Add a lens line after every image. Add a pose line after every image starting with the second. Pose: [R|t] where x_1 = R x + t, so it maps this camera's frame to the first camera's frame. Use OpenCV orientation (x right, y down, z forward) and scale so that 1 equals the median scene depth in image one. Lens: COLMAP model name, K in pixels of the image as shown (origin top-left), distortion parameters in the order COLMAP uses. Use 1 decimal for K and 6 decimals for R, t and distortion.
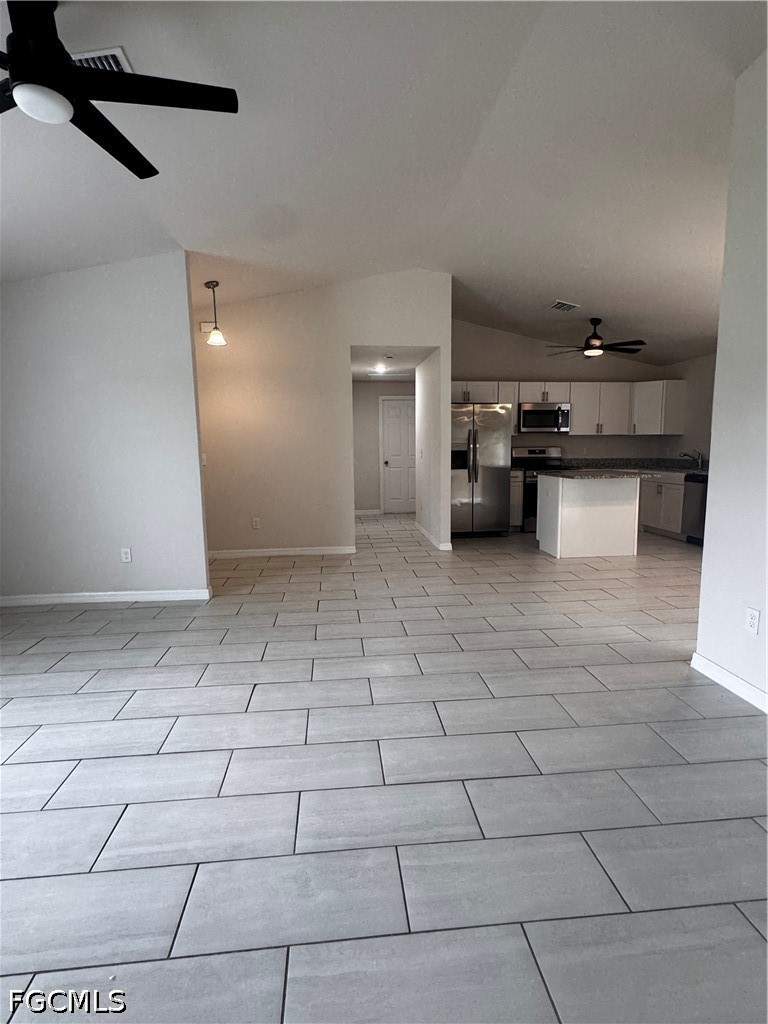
lens RADIAL K [[529.6, 0, 389.8], [0, 529.6, 513.6], [0, 0, 1]] dist [-0.002454, -0.000179]
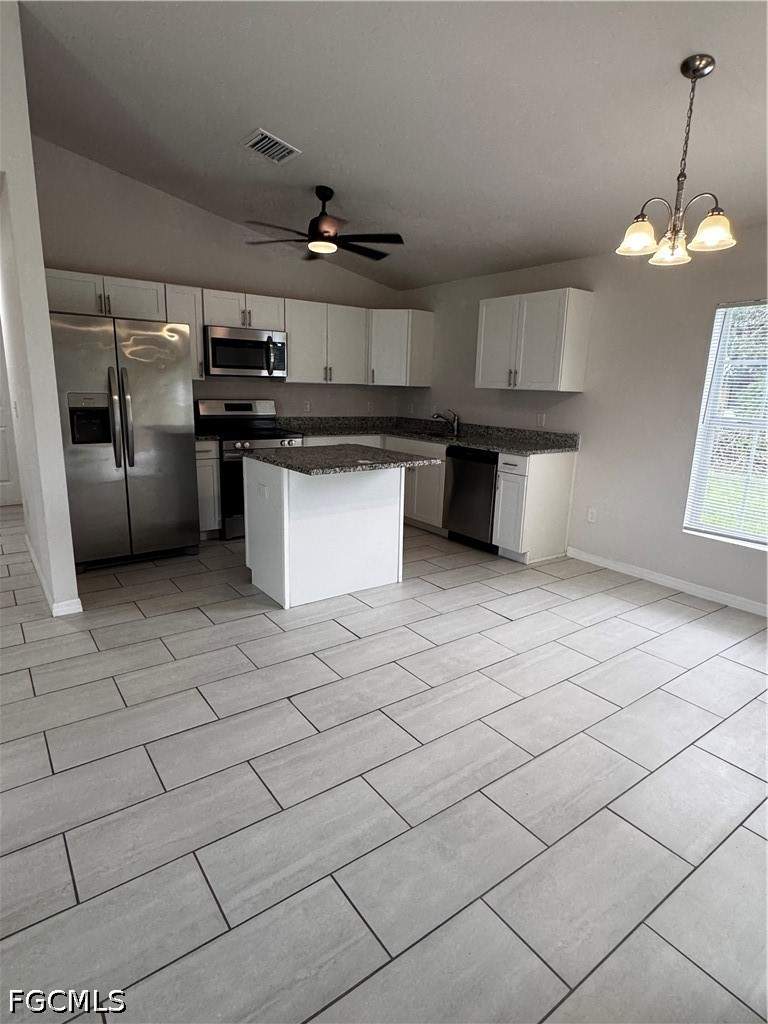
lens RADIAL K [[560.6, 0, 388.9], [0, 560.6, 508.8], [0, 0, 1]] dist [0.008530, -0.000342]
pose [[0.864475, -0.076928, 0.496755, 0.096201], [0.028339, 0.994107, 0.104632, -0.064682], [-0.501877, -0.076374, 0.861561, 0.342030]]
